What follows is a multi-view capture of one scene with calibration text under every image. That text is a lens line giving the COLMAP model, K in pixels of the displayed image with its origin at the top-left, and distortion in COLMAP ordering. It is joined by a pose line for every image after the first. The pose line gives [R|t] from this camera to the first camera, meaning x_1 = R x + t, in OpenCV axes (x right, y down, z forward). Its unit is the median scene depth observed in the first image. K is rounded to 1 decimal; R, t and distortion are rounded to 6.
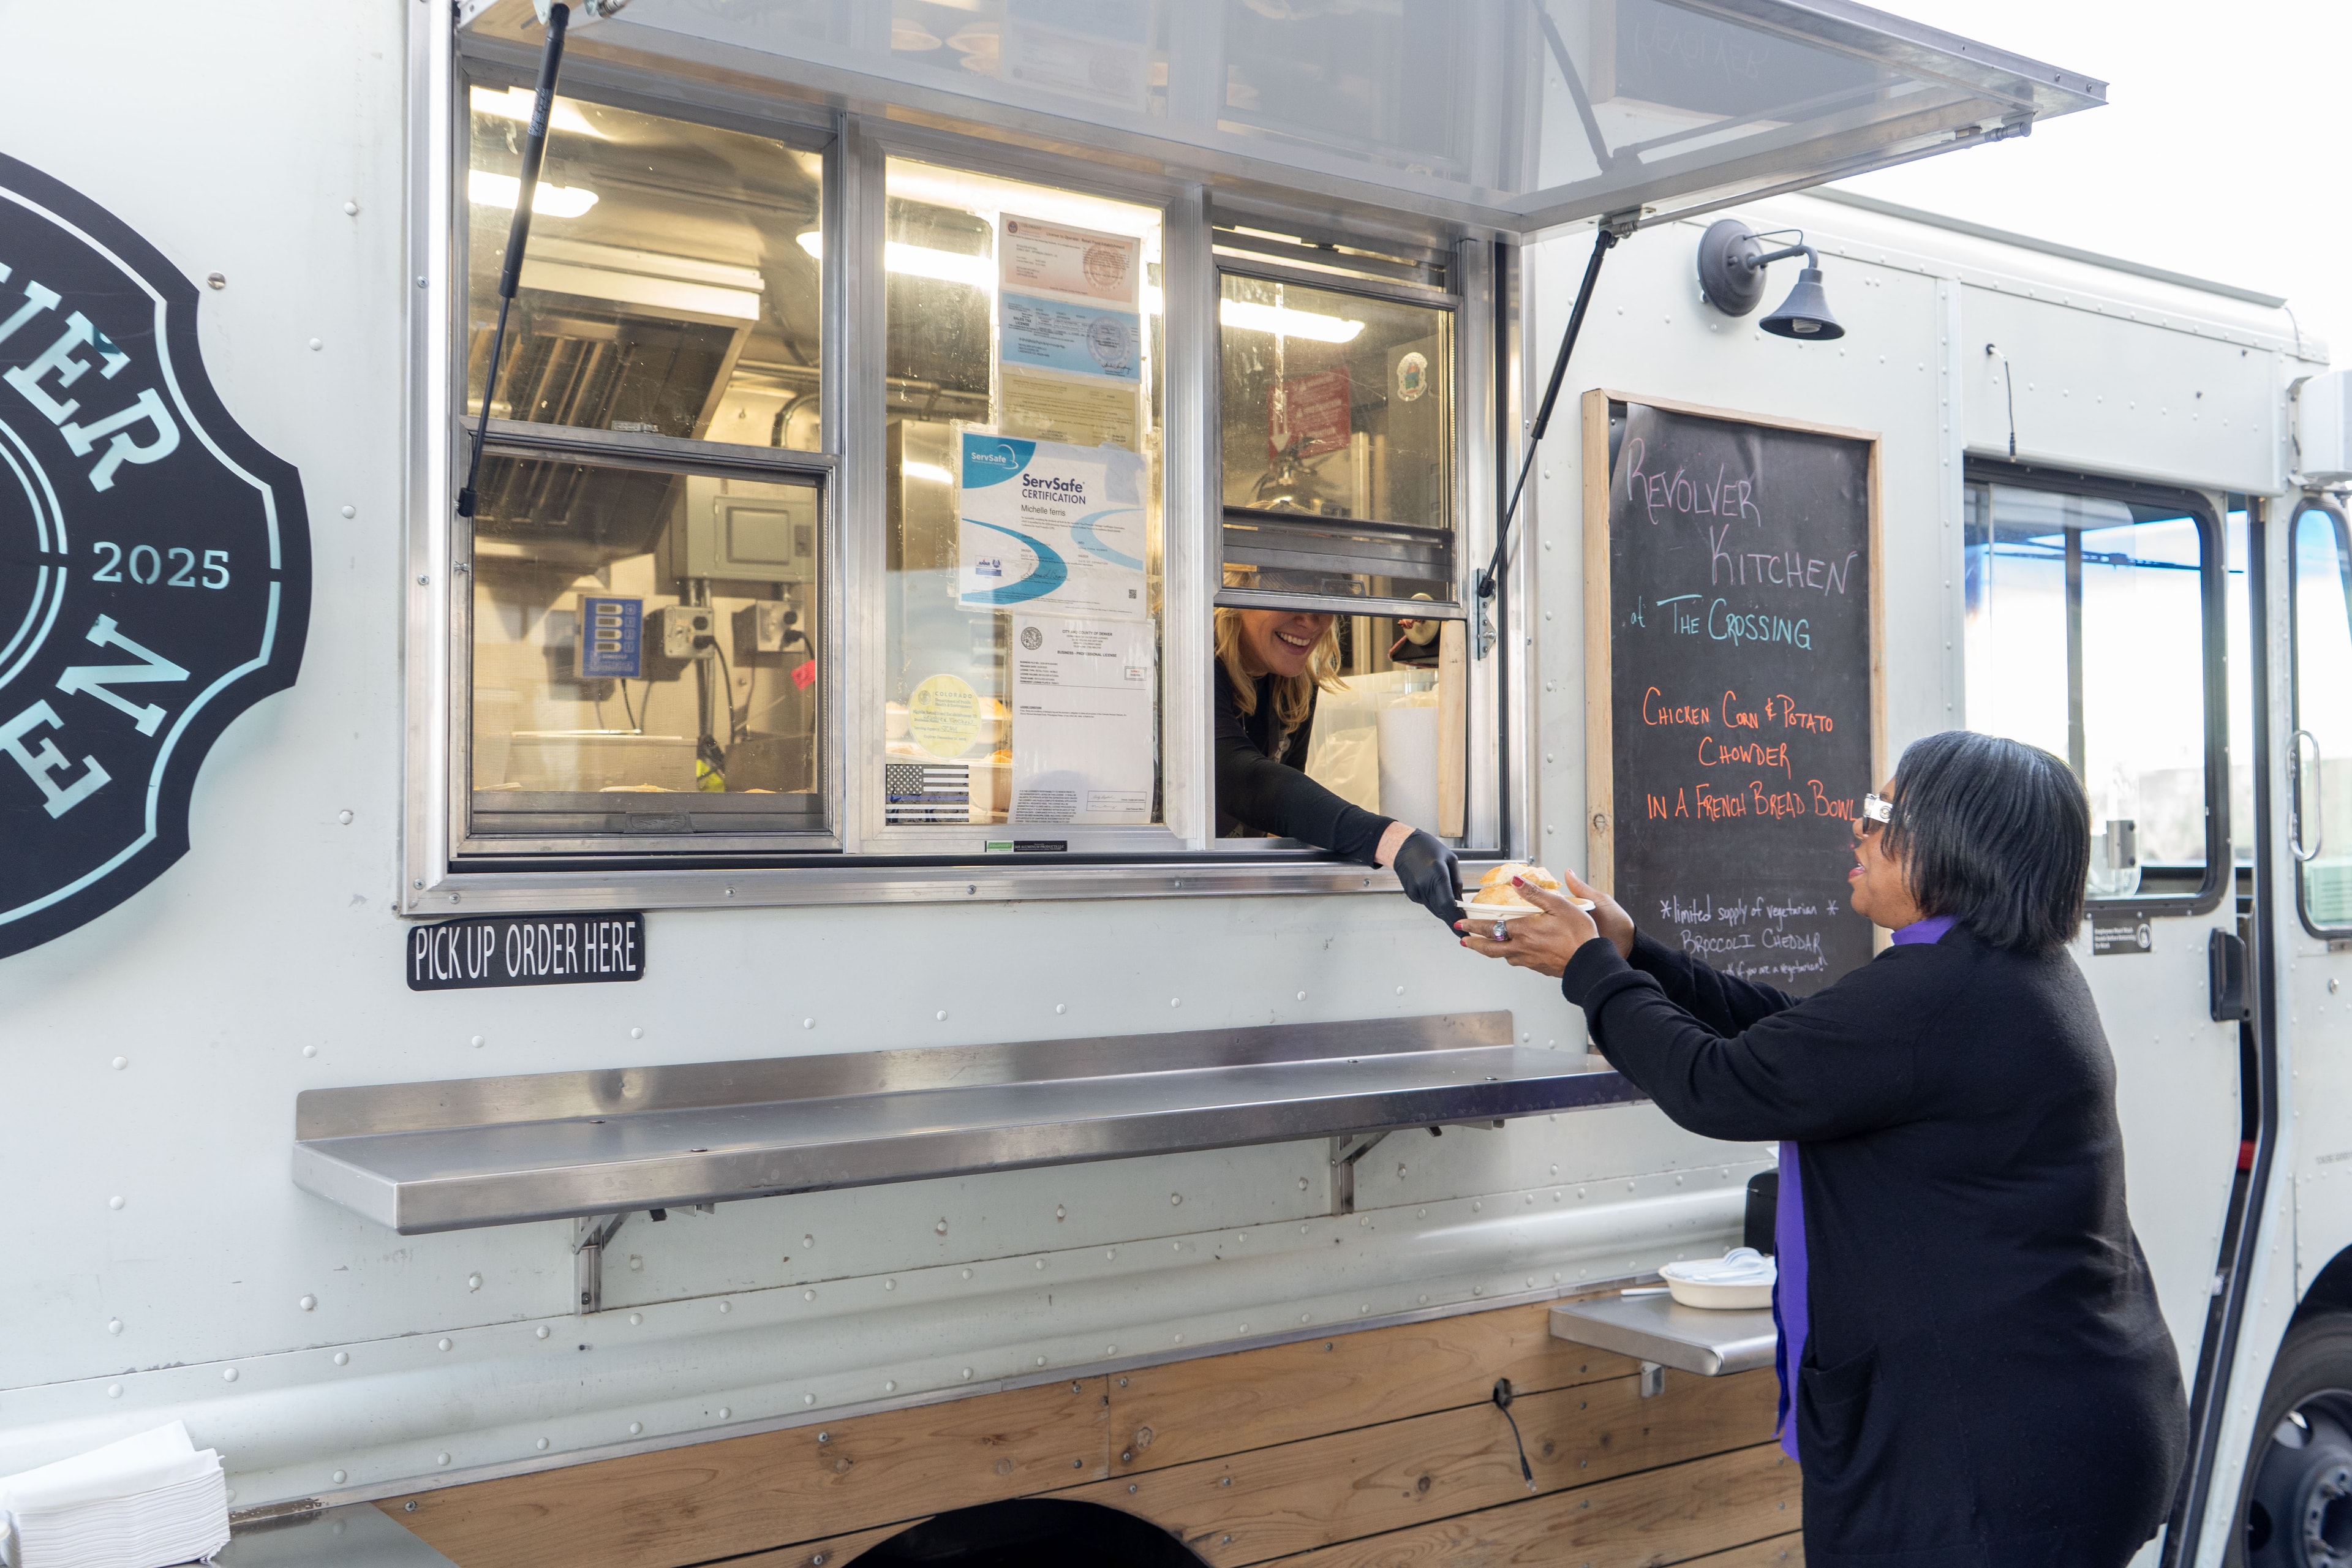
lens RADIAL K [[2290.2, 0, 1177.6], [0, 2290.2, 764.1], [0, 0, 1]] dist [0.013745, 0.000000]
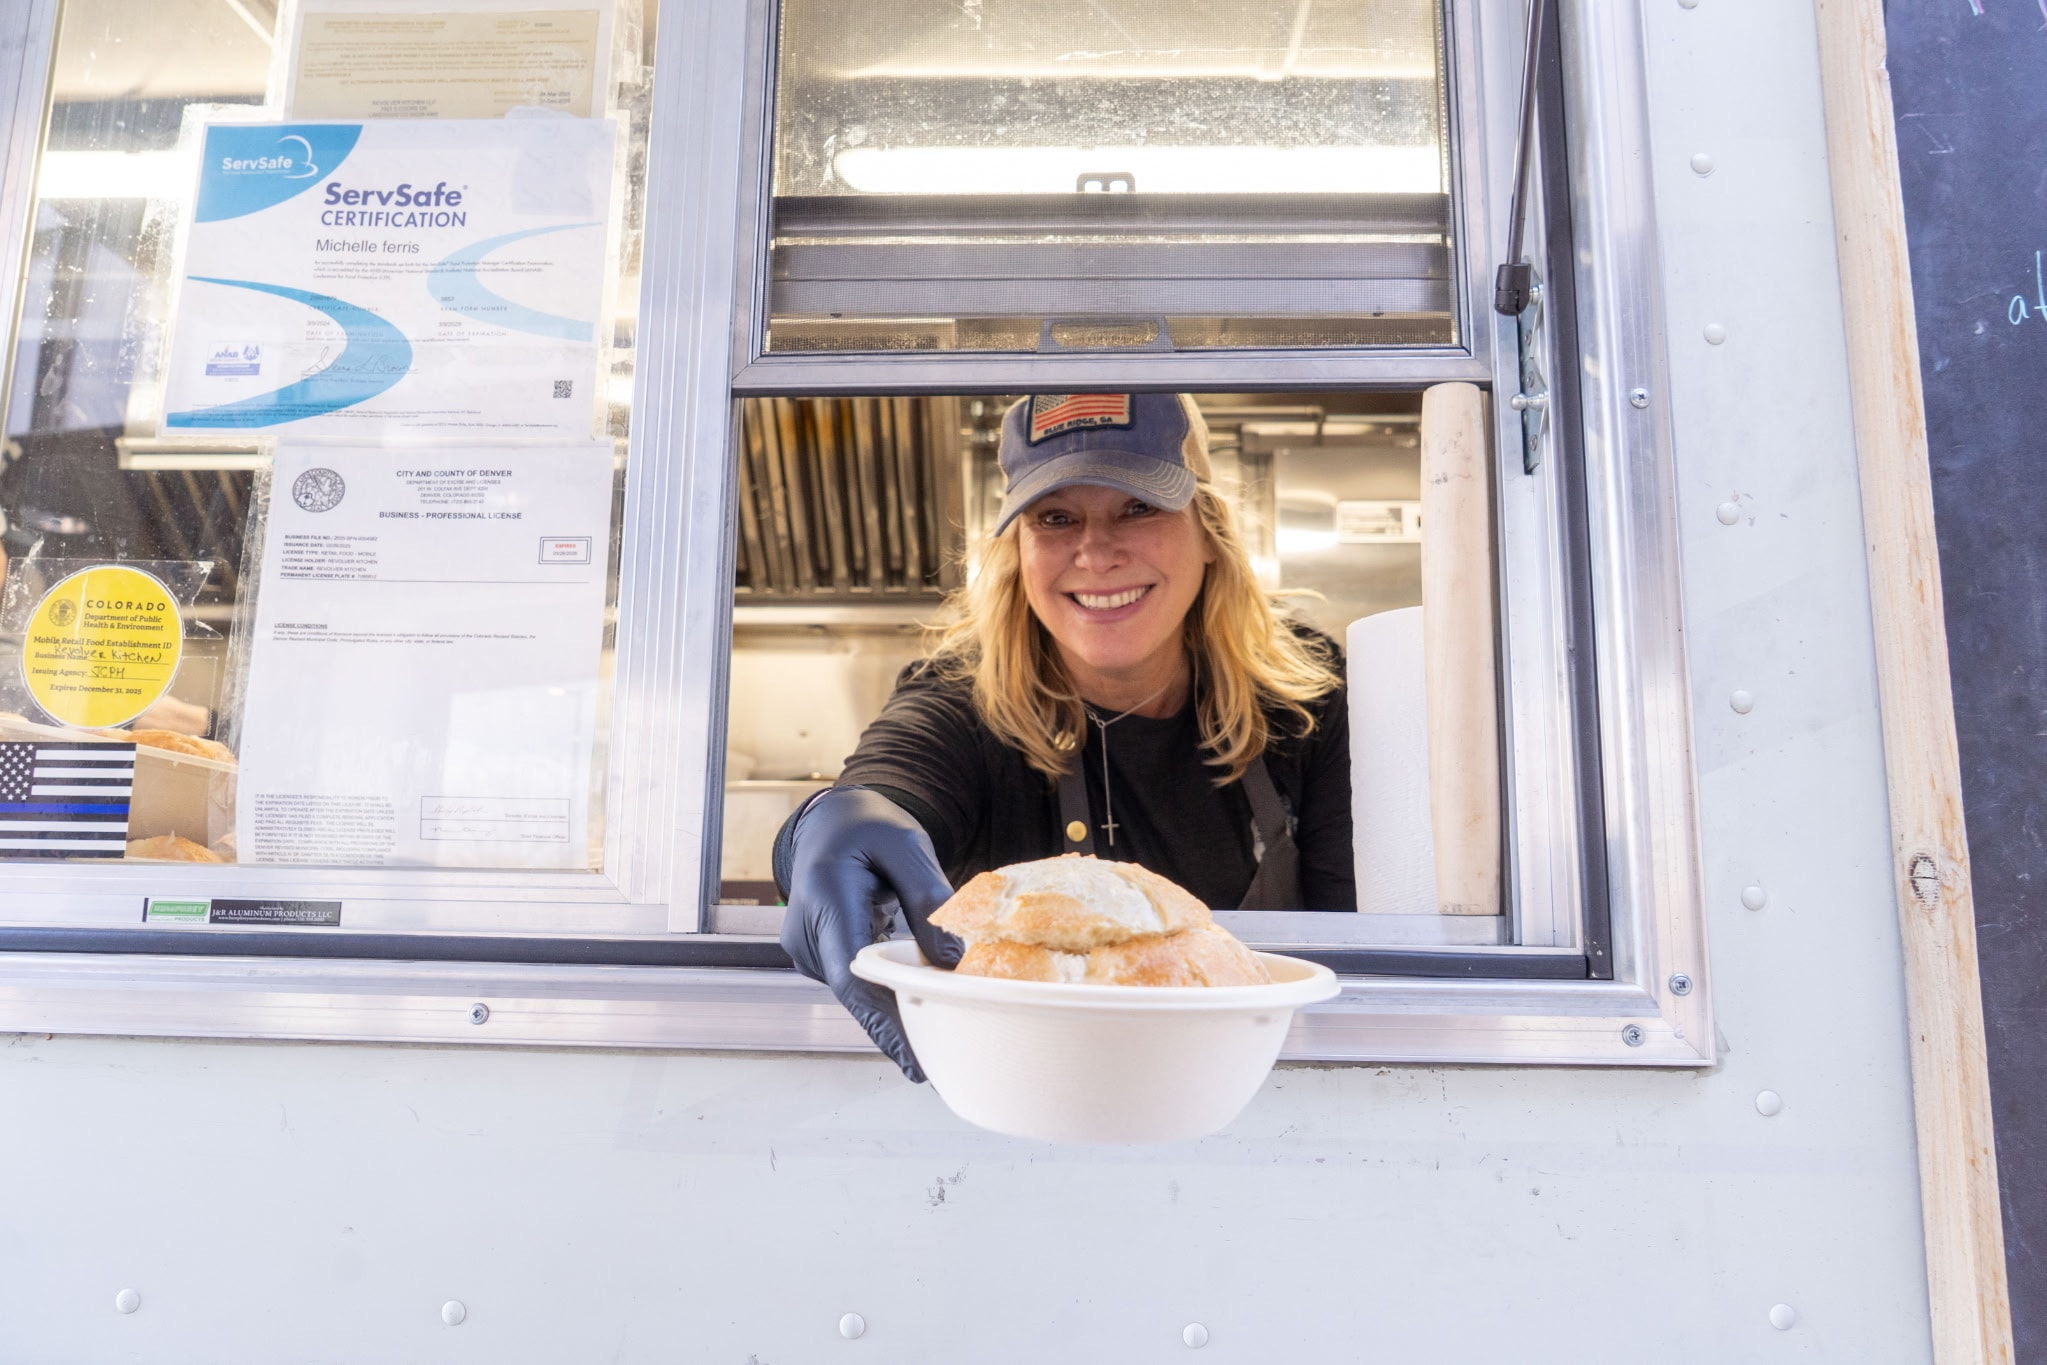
lens RADIAL K [[1397.4, 0, 1028.4], [0, 1397.4, 668.3], [0, 0, 1]] dist [-0.022613, 0.007472]
pose [[0.784254, -0.084985, -0.614592, 0.236991], [0.003241, 0.991122, -0.132915, 0.024017], [0.620432, 0.102247, 0.777567, 0.850021]]
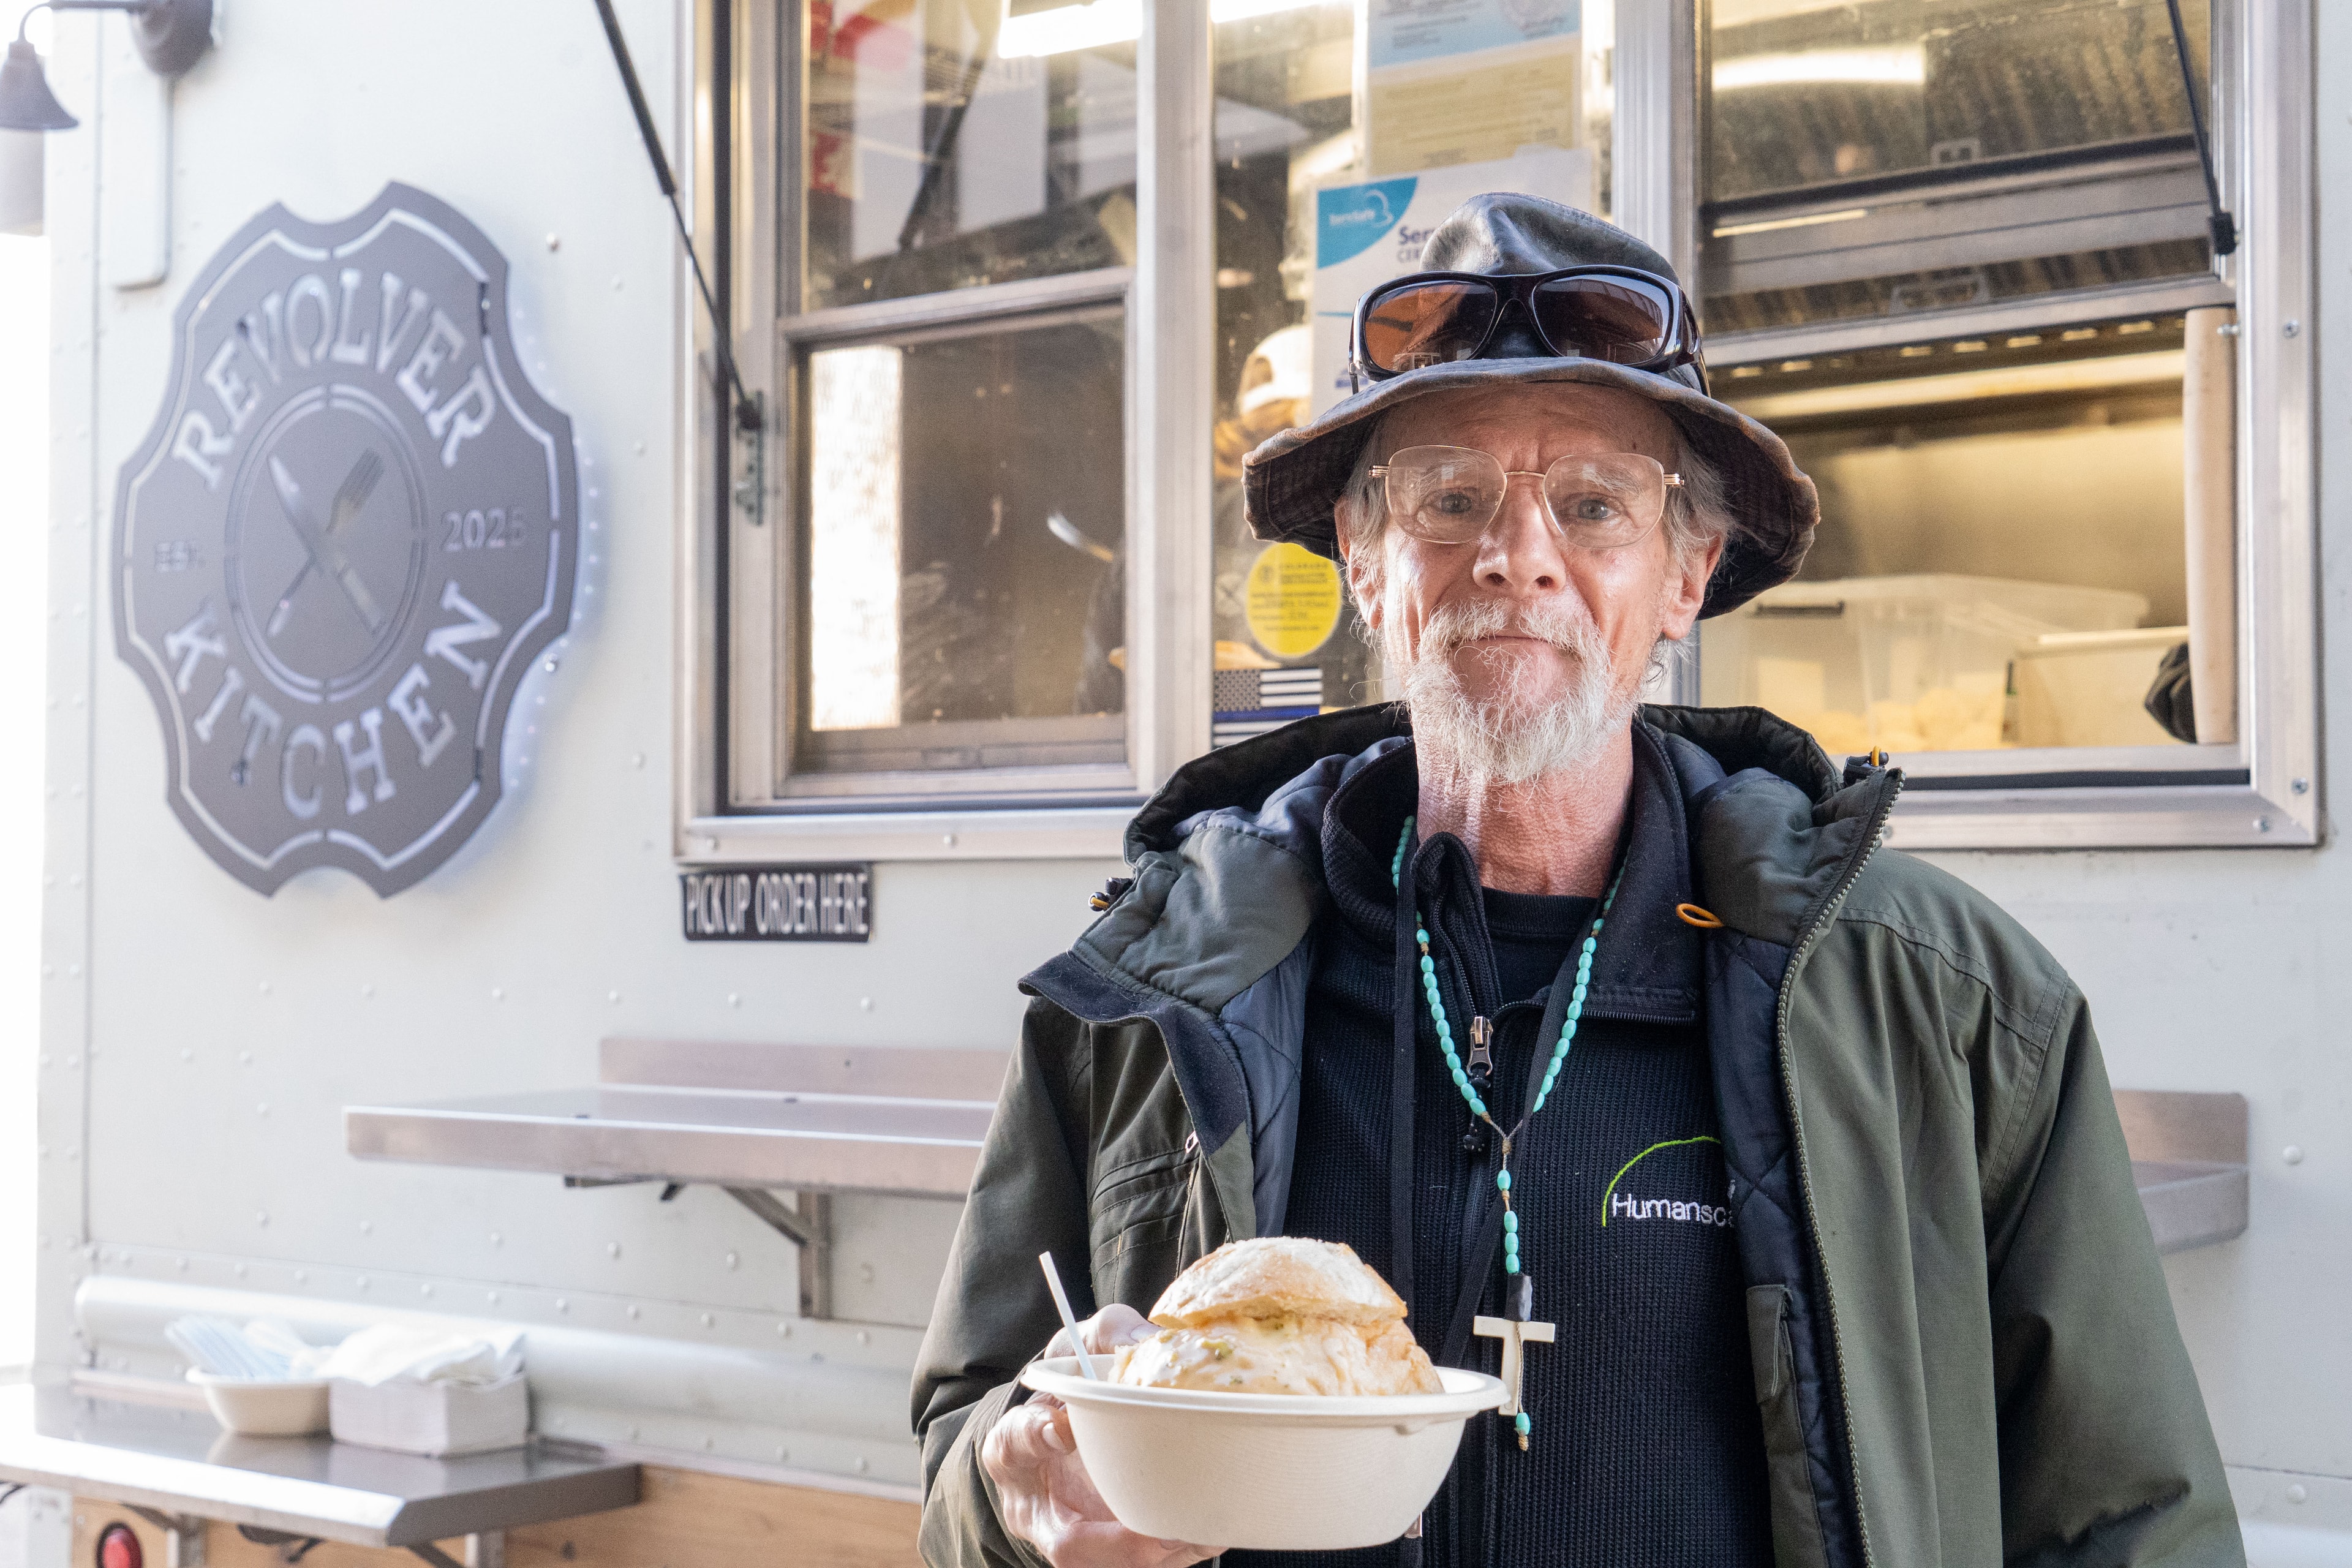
lens RADIAL K [[3496.1, 0, 1178.2], [0, 3496.1, 779.3], [0, 0, 1]] dist [0.044768, 0.000000]
pose [[0.265550, -0.027704, -0.963699, 0.889302], [0.031868, 0.999293, -0.019946, 0.053200], [0.963570, -0.025414, 0.266245, 0.646553]]
